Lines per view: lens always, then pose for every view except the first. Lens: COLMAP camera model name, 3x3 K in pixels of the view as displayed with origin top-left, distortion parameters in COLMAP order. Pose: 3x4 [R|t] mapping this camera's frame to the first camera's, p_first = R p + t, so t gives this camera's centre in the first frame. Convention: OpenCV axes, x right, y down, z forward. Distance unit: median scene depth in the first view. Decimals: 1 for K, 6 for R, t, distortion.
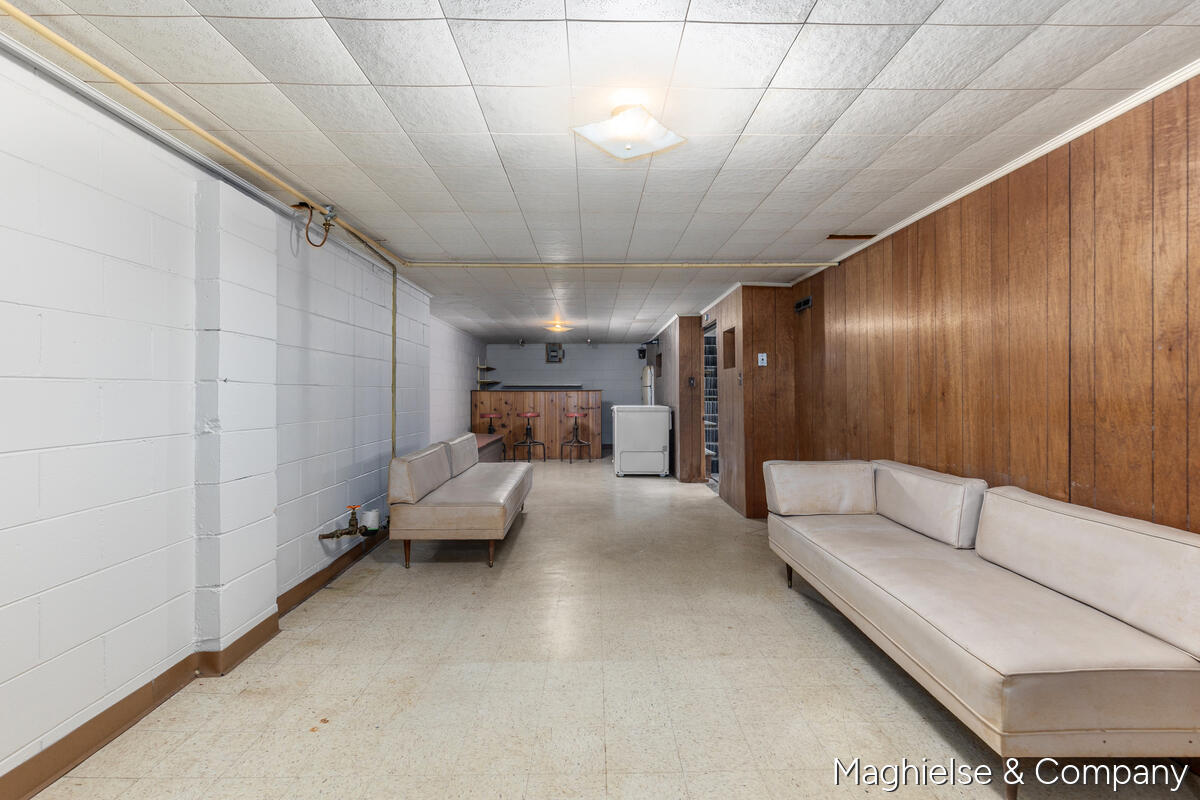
lens RADIAL K [[550.8, 0, 601.2], [0, 550.8, 405.9], [0, 0, 1]] dist [-0.020669, 0.000065]
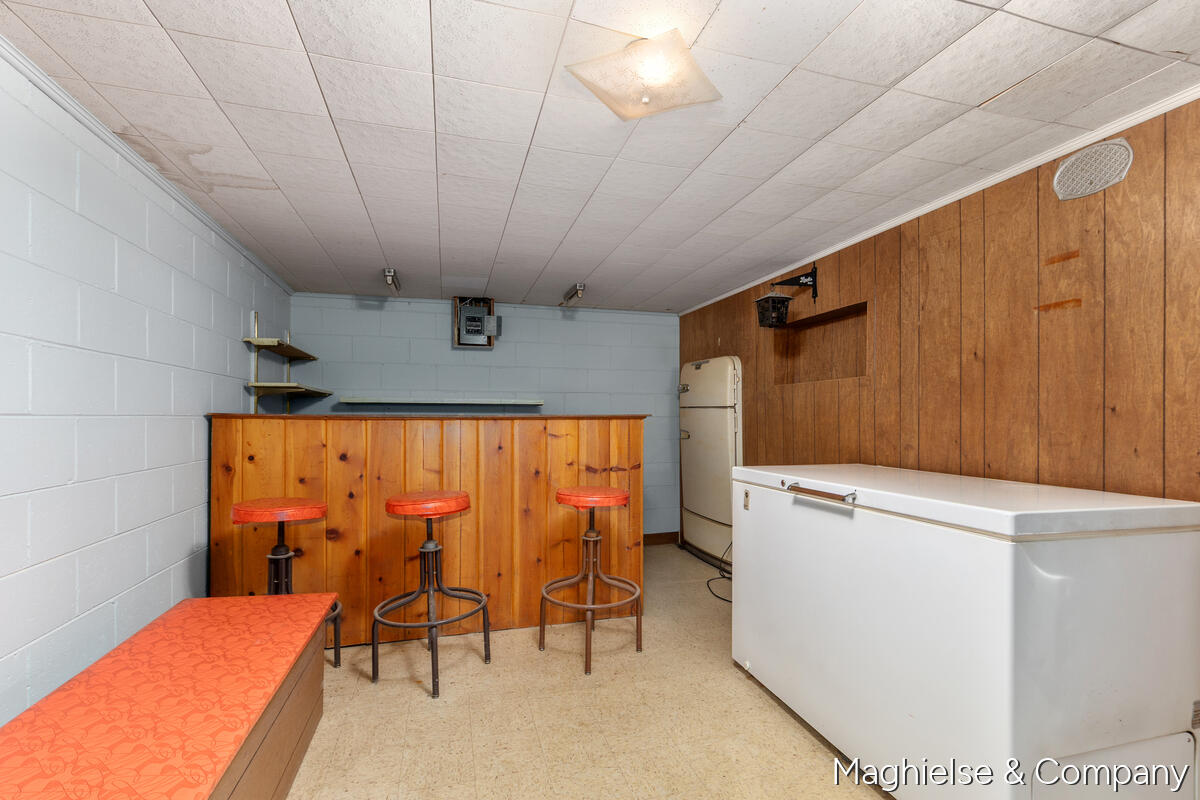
lens RADIAL K [[534.9, 0, 602.9], [0, 534.9, 423.2], [0, 0, 1]] dist [-0.000496, -0.000061]
pose [[0.964863, 0.001385, 0.262748, -0.111021], [0.000716, 0.999969, -0.007899, -0.021257], [-0.262751, 0.007809, 0.964832, 0.670703]]
